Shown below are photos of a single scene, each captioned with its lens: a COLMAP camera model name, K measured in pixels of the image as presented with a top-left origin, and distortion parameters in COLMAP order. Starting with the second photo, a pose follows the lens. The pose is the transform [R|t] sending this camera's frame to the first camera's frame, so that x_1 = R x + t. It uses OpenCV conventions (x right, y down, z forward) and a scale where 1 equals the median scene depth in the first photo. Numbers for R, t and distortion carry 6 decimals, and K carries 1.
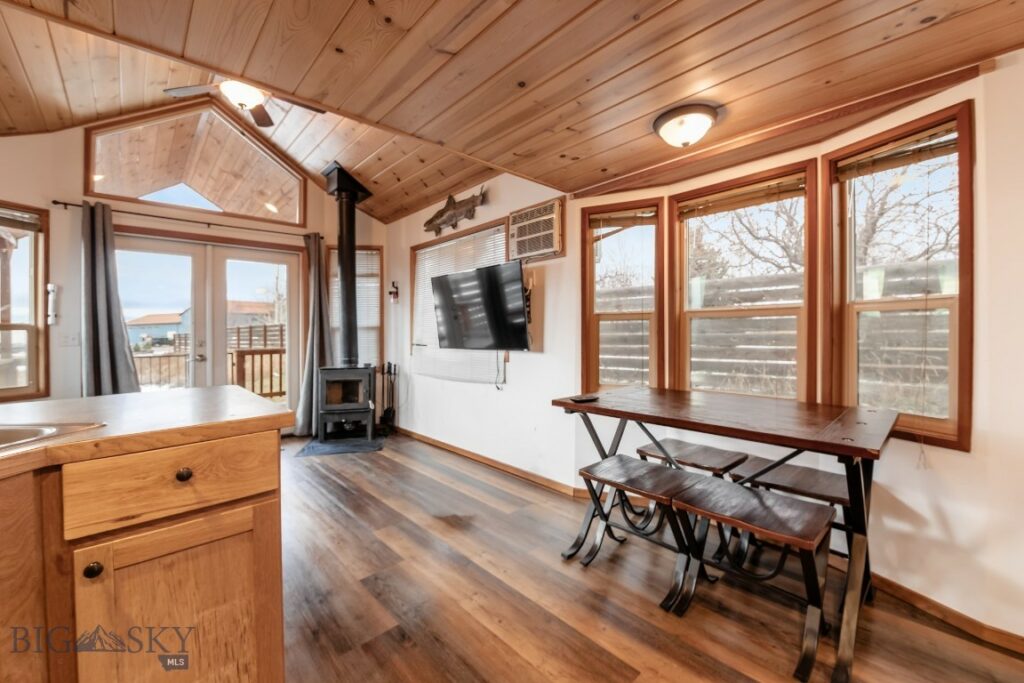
lens RADIAL K [[410.6, 0, 515.2], [0, 410.6, 332.3], [0, 0, 1]] dist [-0.014974, -0.001529]
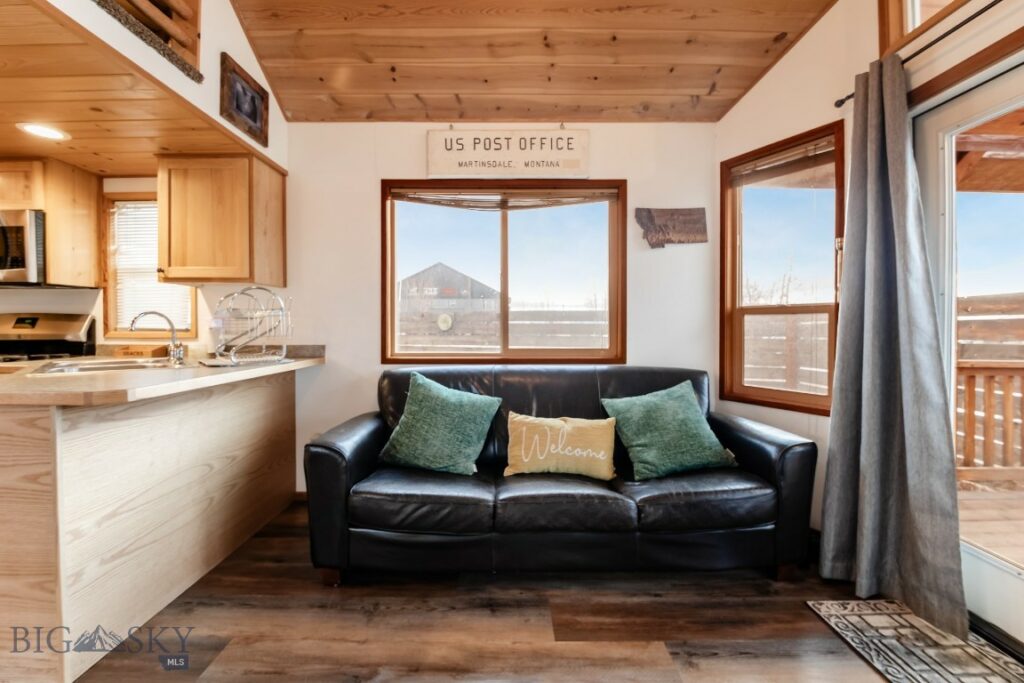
lens RADIAL K [[410.6, 0, 515.1], [0, 410.6, 328.7], [0, 0, 1]] dist [-0.014974, -0.001529]
pose [[-0.686920, 0.012253, -0.726630, -0.314140], [0.004002, 0.999906, 0.013079, 0.008626], [0.726722, 0.006076, -0.686904, 0.942842]]
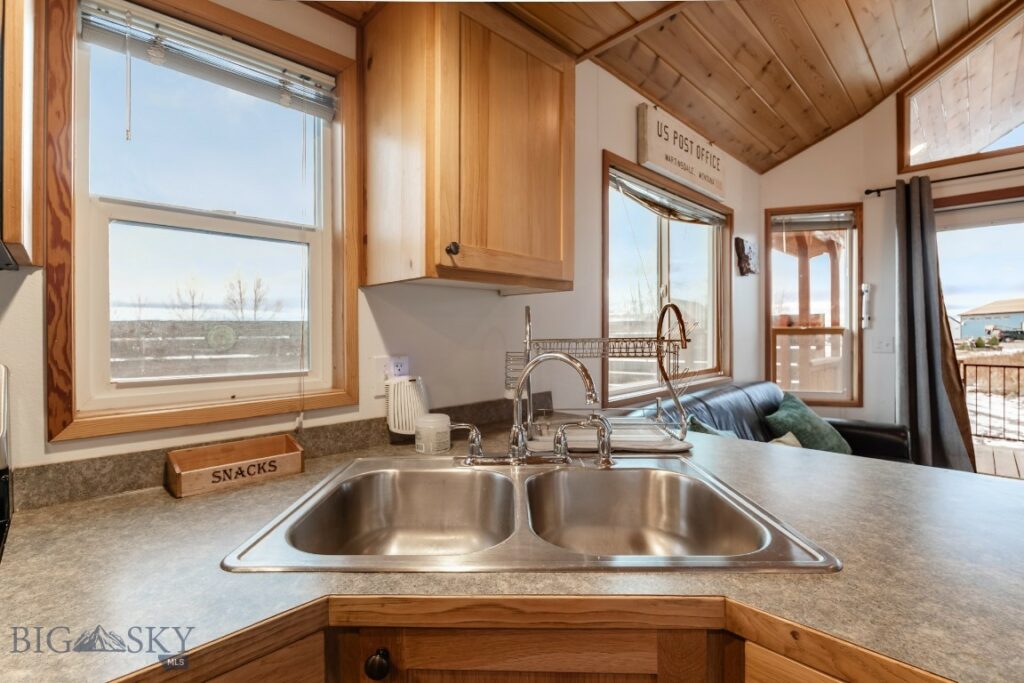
lens RADIAL K [[460.8, 0, 502.6], [0, 460.8, 330.5], [0, 0, 1]] dist [0.004379, -0.005185]
pose [[0.013785, 0.011877, -0.999834, -0.107376], [0.005380, 0.999914, 0.011952, -0.027363], [0.999891, -0.005544, 0.013720, 0.144815]]
